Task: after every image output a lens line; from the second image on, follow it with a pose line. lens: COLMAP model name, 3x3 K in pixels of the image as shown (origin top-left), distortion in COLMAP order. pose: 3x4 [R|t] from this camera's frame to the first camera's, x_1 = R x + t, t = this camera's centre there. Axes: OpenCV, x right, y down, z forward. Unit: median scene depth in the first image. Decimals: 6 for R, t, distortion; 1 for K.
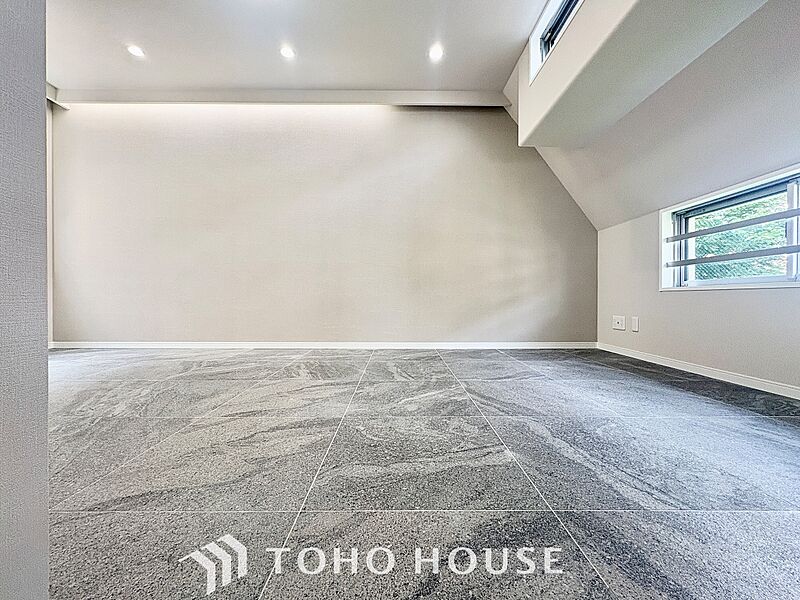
lens RADIAL K [[319.0, 0, 400.0], [0, 319.0, 298.5], [0, 0, 1]] dist [0.000067, 0.000210]
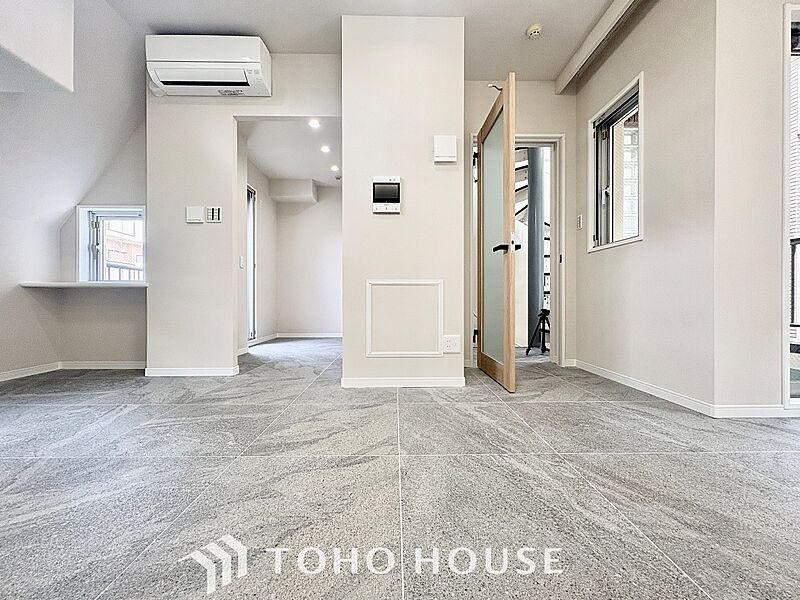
lens RADIAL K [[319.0, 0, 398.9], [0, 319.0, 301.9], [0, 0, 1]] dist [0.000067, 0.000210]
pose [[-0.999964, -0.000730, -0.008487, -0.563253], [-0.000769, 0.999989, 0.004624, -0.053450], [0.008484, 0.004631, -0.999953, 1.734855]]
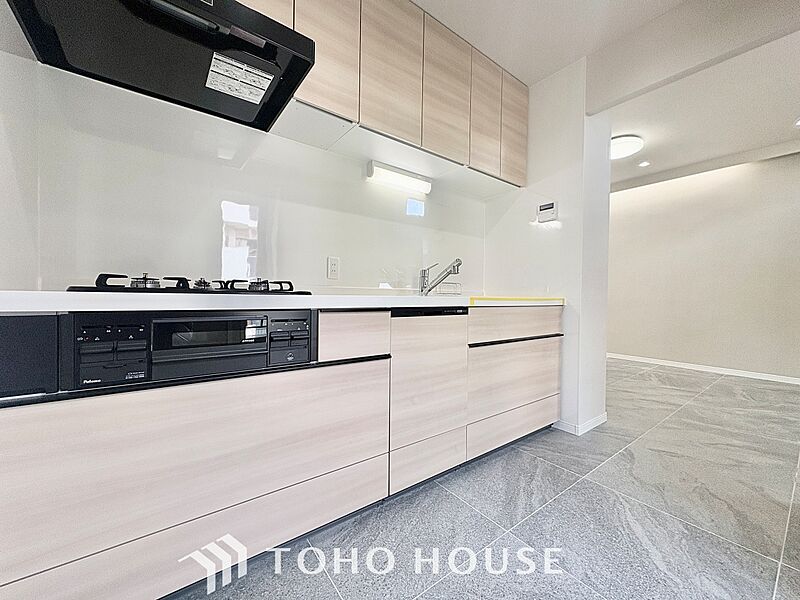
lens RADIAL K [[319.0, 0, 399.8], [0, 319.0, 301.7], [0, 0, 1]] dist [0.000067, 0.000210]
pose [[0.595166, 0.019117, -0.803375, 0.305236], [-0.011802, 0.999817, 0.015049, -0.236048], [0.803516, 0.000525, 0.595283, -1.395802]]
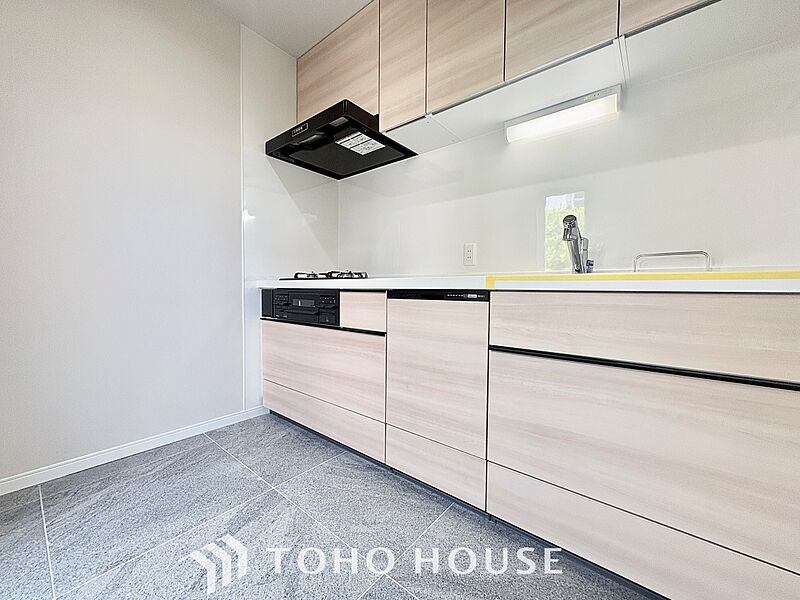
lens RADIAL K [[319.0, 0, 393.5], [0, 319.0, 300.6], [0, 0, 1]] dist [0.000067, 0.000210]
pose [[-0.640721, 0.020117, -0.767510, 0.294389], [-0.011157, 0.999307, 0.035507, -0.207671], [0.767693, 0.031313, -0.640052, -0.324336]]
